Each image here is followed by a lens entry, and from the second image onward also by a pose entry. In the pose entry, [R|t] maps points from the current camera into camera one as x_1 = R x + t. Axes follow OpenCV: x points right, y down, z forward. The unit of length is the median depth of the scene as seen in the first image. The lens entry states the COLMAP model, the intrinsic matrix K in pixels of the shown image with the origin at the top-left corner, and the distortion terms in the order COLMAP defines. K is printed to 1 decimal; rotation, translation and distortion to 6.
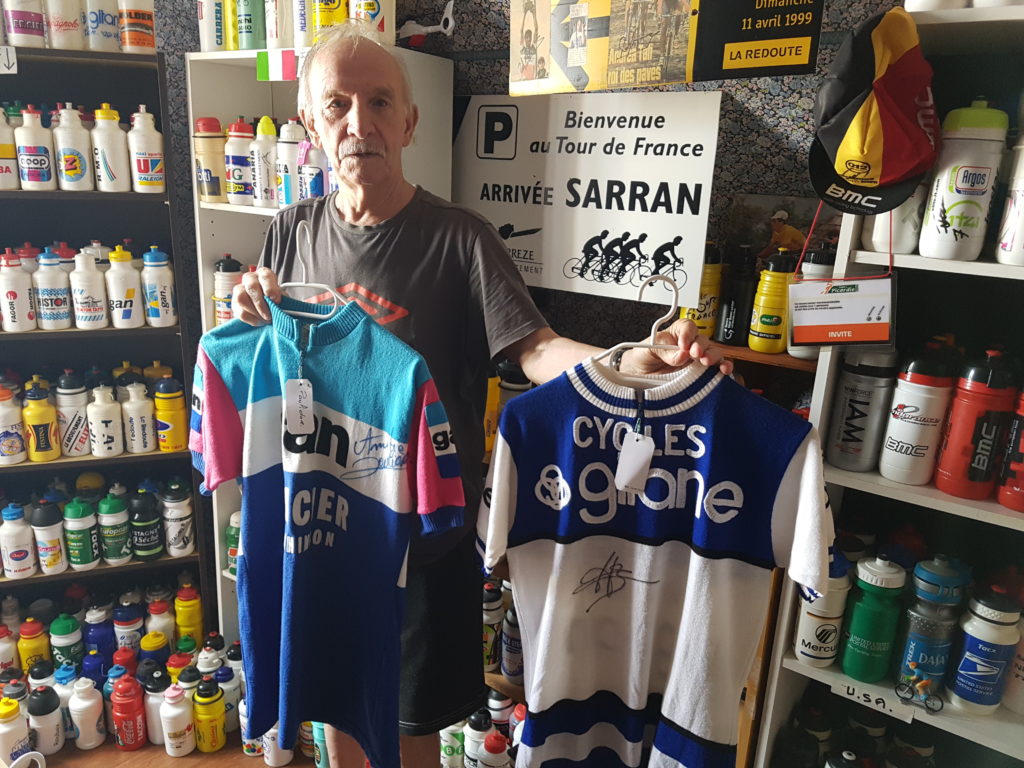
lens RADIAL K [[798.1, 0, 498.3], [0, 798.1, 401.2], [0, 0, 1]] dist [0.102156, -0.158103]
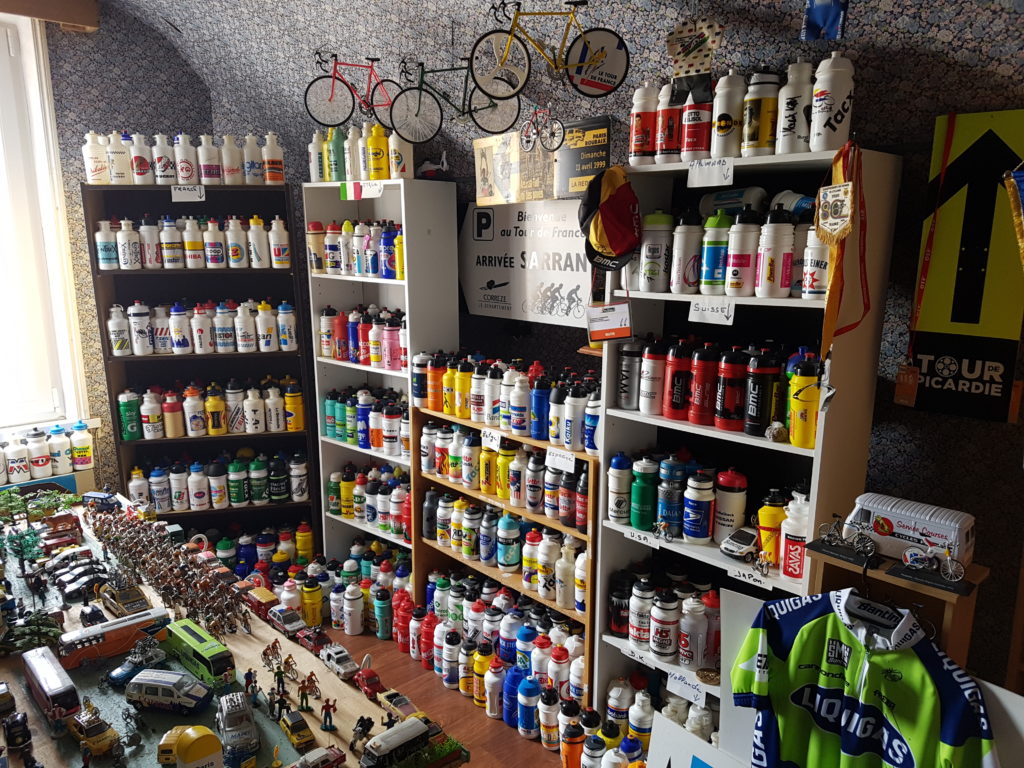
lens RADIAL K [[767.9, 0, 504.7], [0, 767.9, 398.7], [0, 0, 1]] dist [0.259026, -0.378725]
pose [[0.985157, -0.008555, -0.171445, 0.315448], [-0.002579, 0.997907, -0.064613, 0.118878], [0.171639, 0.064096, 0.983073, -0.517461]]
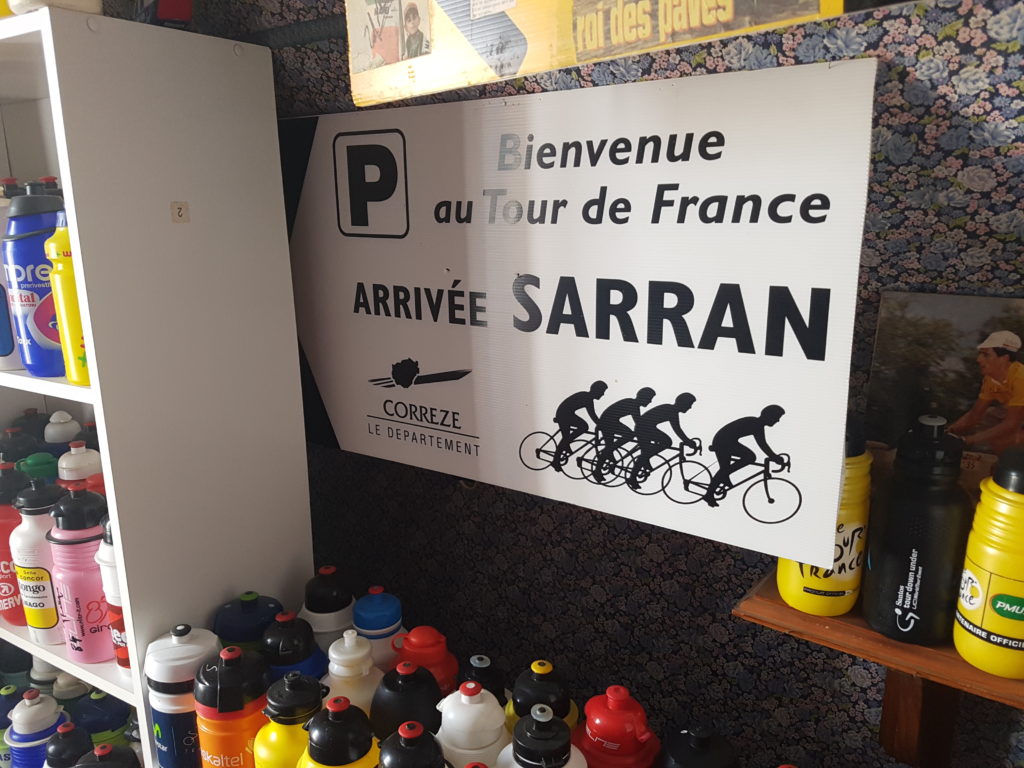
lens RADIAL K [[771.0, 0, 512.0], [0, 771.0, 384.0], [0, 0, 1]] dist [0.174978, -0.309294]
pose [[0.997838, -0.063928, 0.015263, 0.073632], [0.064593, 0.996755, -0.048031, -0.187571], [-0.012143, 0.048913, 0.998729, 0.537236]]
